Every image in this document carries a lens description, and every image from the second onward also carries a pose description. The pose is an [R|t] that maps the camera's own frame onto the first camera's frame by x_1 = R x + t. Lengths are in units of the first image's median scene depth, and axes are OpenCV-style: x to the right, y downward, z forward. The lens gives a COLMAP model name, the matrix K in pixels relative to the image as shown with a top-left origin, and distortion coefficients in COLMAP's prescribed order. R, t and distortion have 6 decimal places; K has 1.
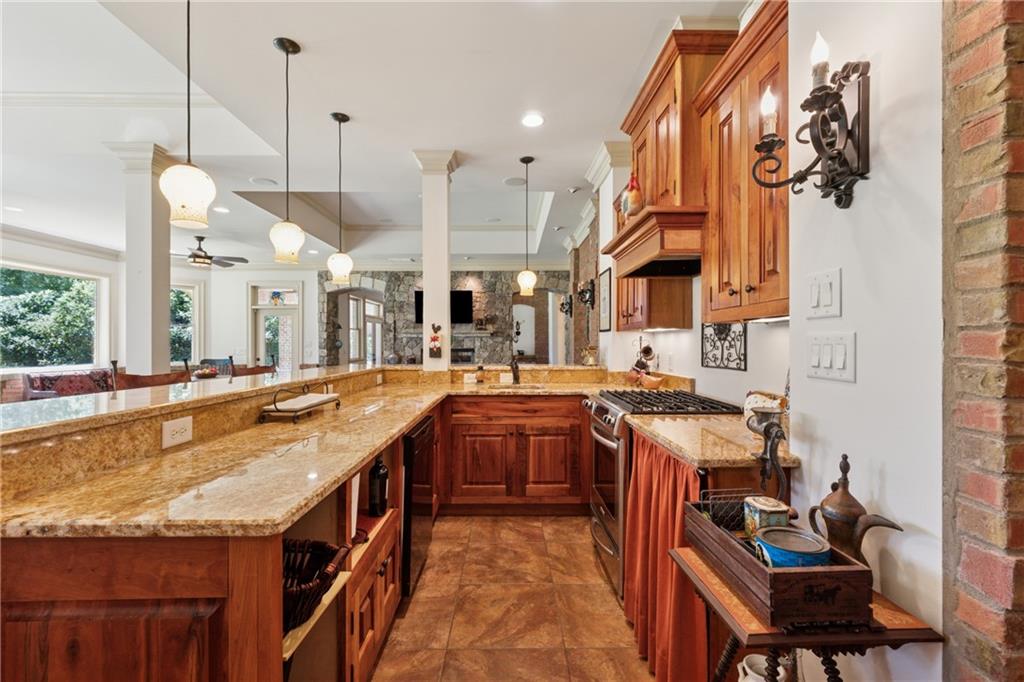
lens RADIAL K [[434.6, 0, 524.4], [0, 434.6, 339.4], [0, 0, 1]] dist [-0.001901, -0.000694]
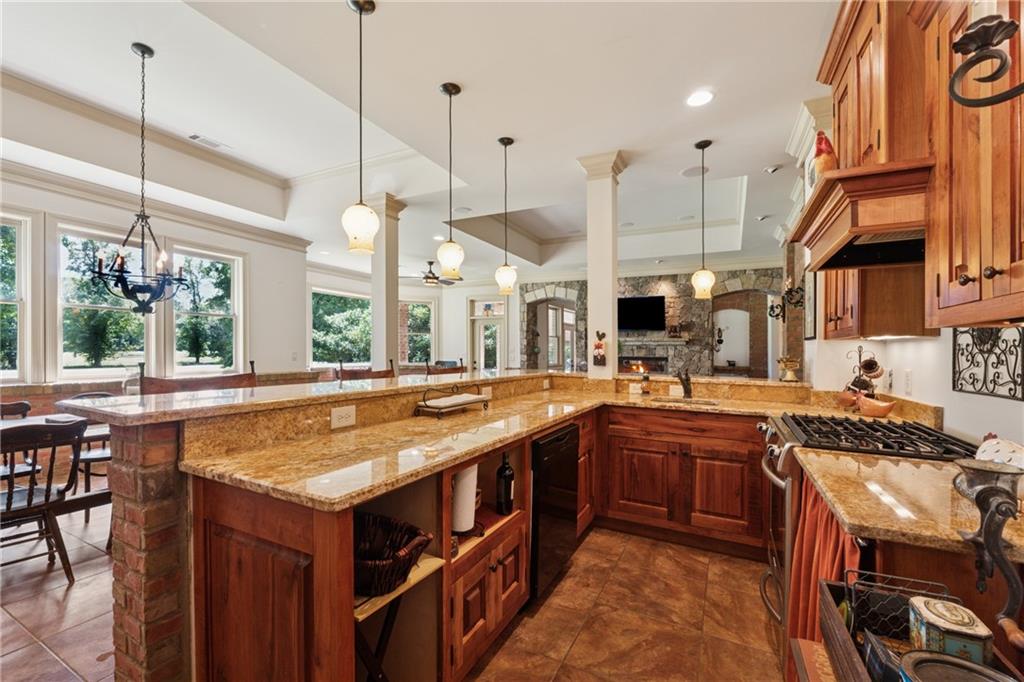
lens RADIAL K [[431.8, 0, 511.9], [0, 431.8, 348.6], [0, 0, 1]] dist [-0.011324, 0.000591]
pose [[0.877000, 0.013913, -0.480290, 0.113589], [-0.011995, 0.999903, 0.007062, -0.000771], [0.480341, -0.000433, 0.877082, 0.062458]]
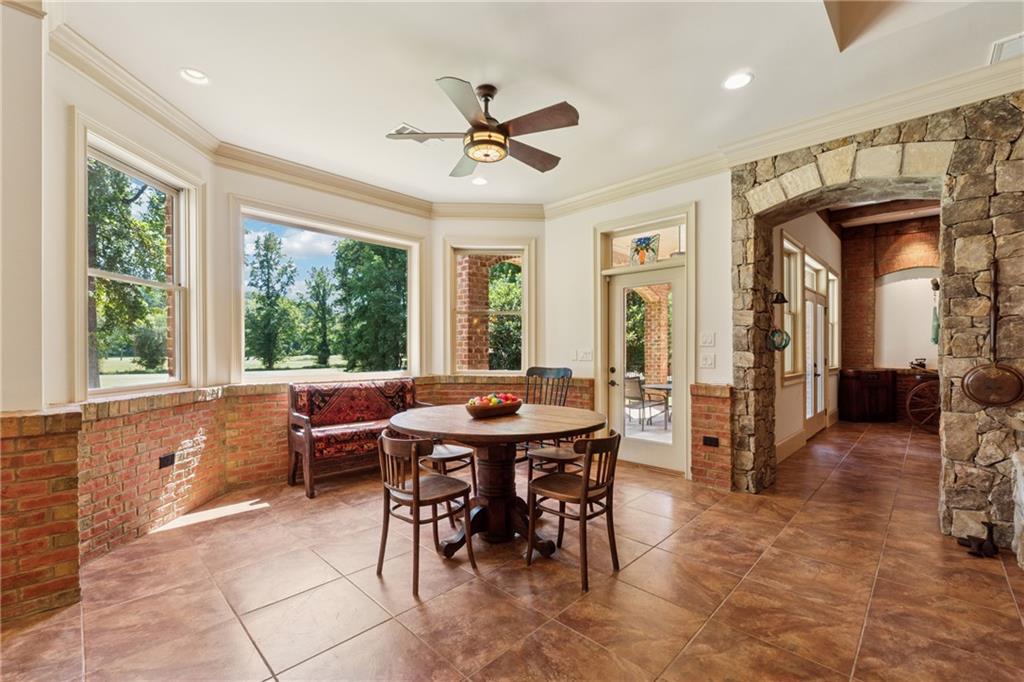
lens RADIAL K [[431.8, 0, 511.9], [0, 431.8, 348.6], [0, 0, 1]] dist [-0.011324, 0.000591]
pose [[0.691484, 0.000773, -0.722392, -0.913559], [0.003909, 0.999981, 0.004812, 0.048770], [0.722381, -0.006151, 0.691467, 1.571907]]
